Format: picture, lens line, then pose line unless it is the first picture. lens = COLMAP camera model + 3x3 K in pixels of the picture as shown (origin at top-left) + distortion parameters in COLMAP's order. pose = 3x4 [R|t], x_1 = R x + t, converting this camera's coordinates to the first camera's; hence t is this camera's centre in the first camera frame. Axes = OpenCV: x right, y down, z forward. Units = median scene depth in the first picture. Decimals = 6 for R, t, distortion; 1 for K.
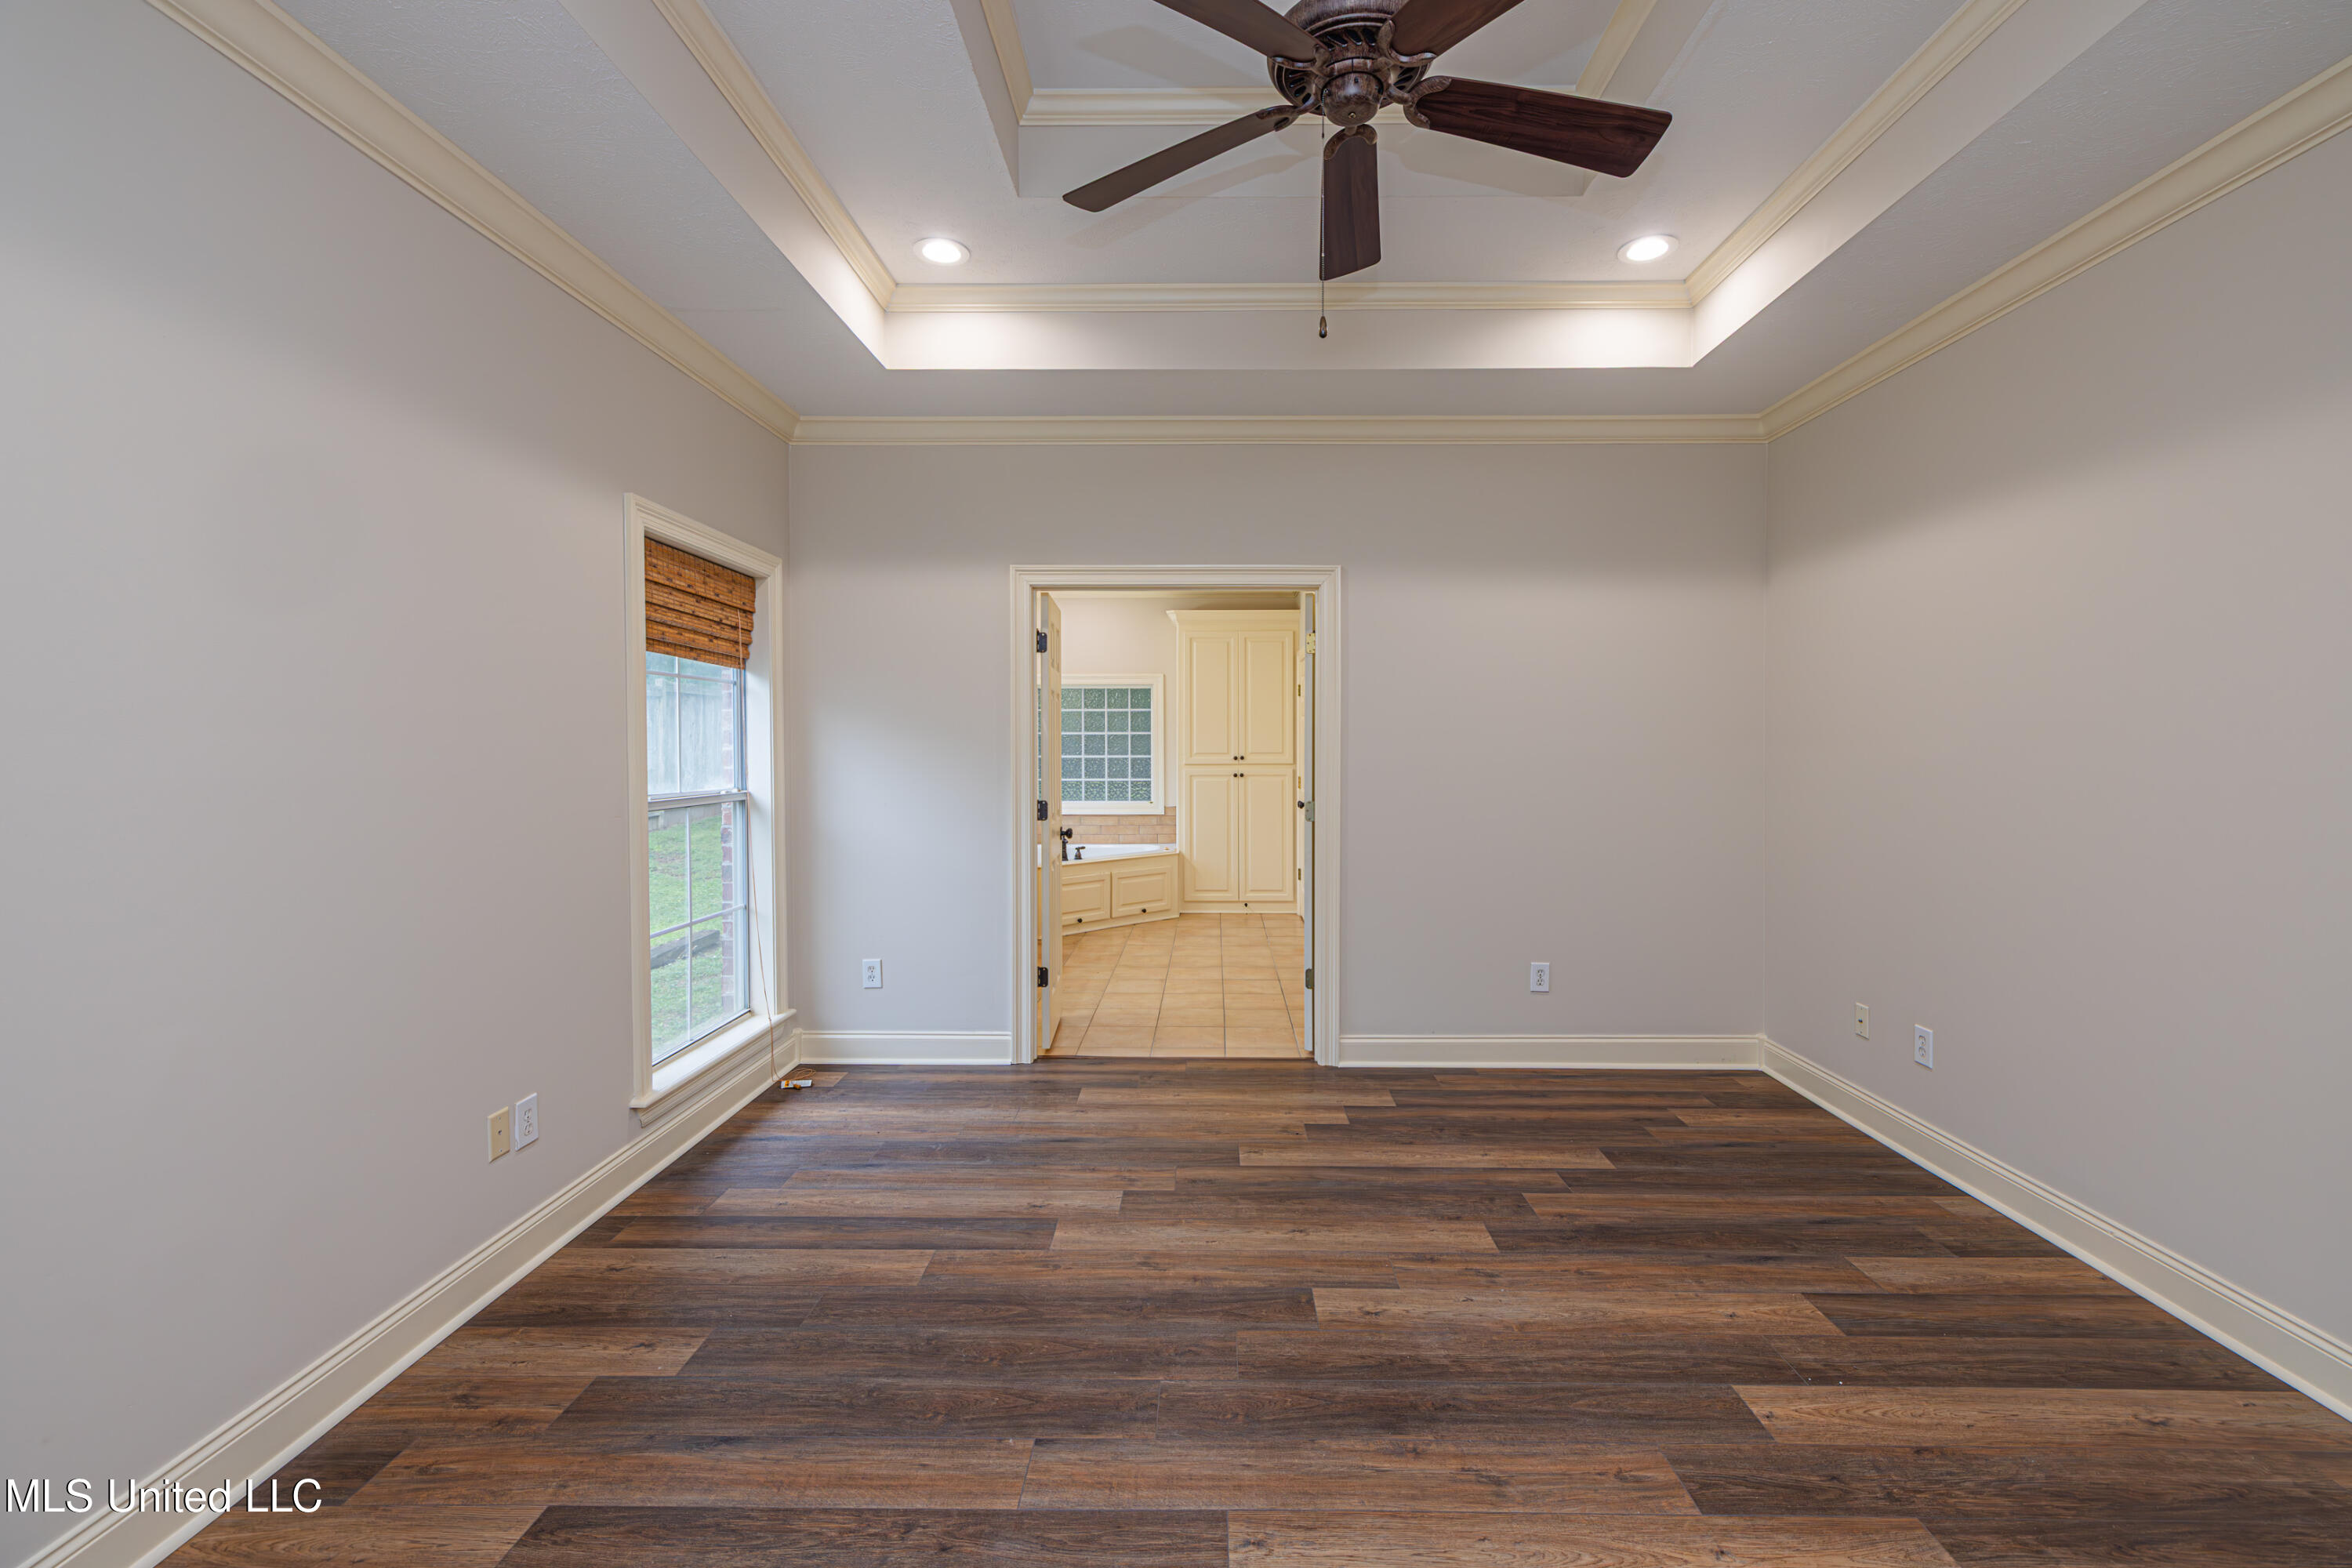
lens RADIAL K [[985.4, 0, 1185.6], [0, 985.4, 771.3], [0, 0, 1]] dist [0.000721, 0.000112]
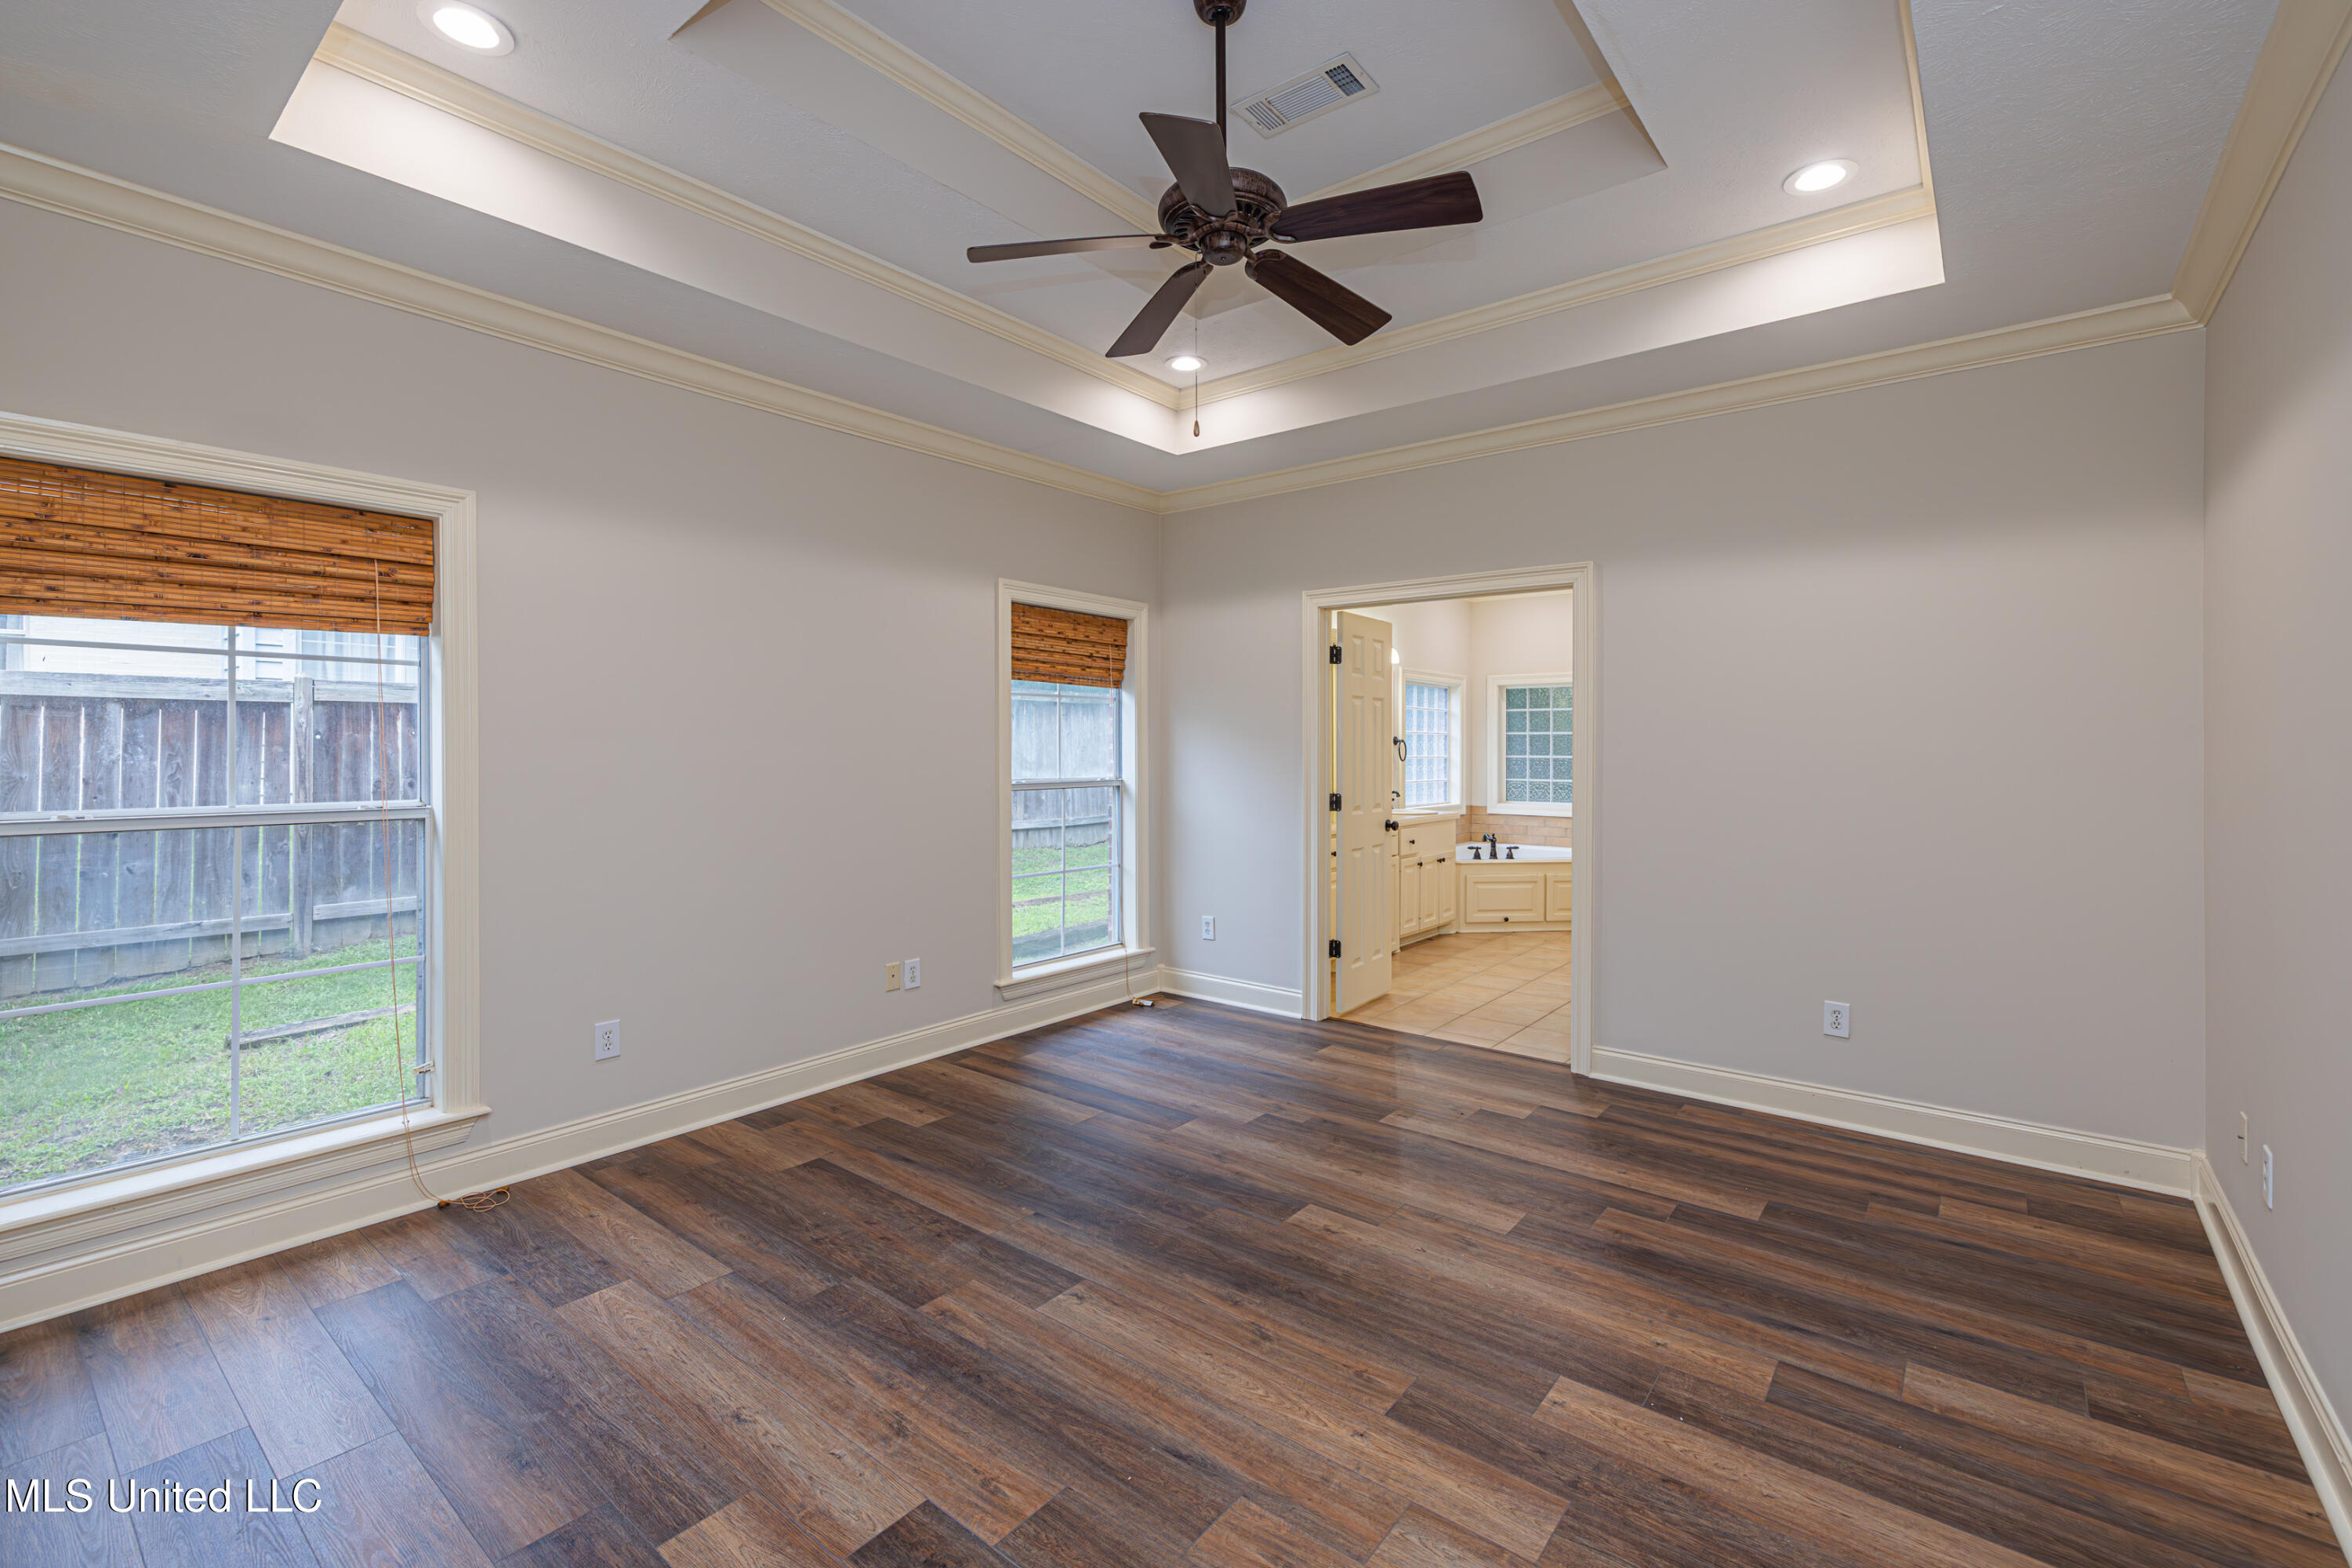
lens RADIAL K [[1013.1, 0, 1180.2], [0, 1013.1, 763.3], [0, 0, 1]] dist [-0.000251, 0.000559]
pose [[0.787174, 0.011733, -0.616619, 0.587945], [-0.017142, 0.999849, -0.002859, 0.001376], [0.616492, 0.012820, 0.787256, -0.047049]]
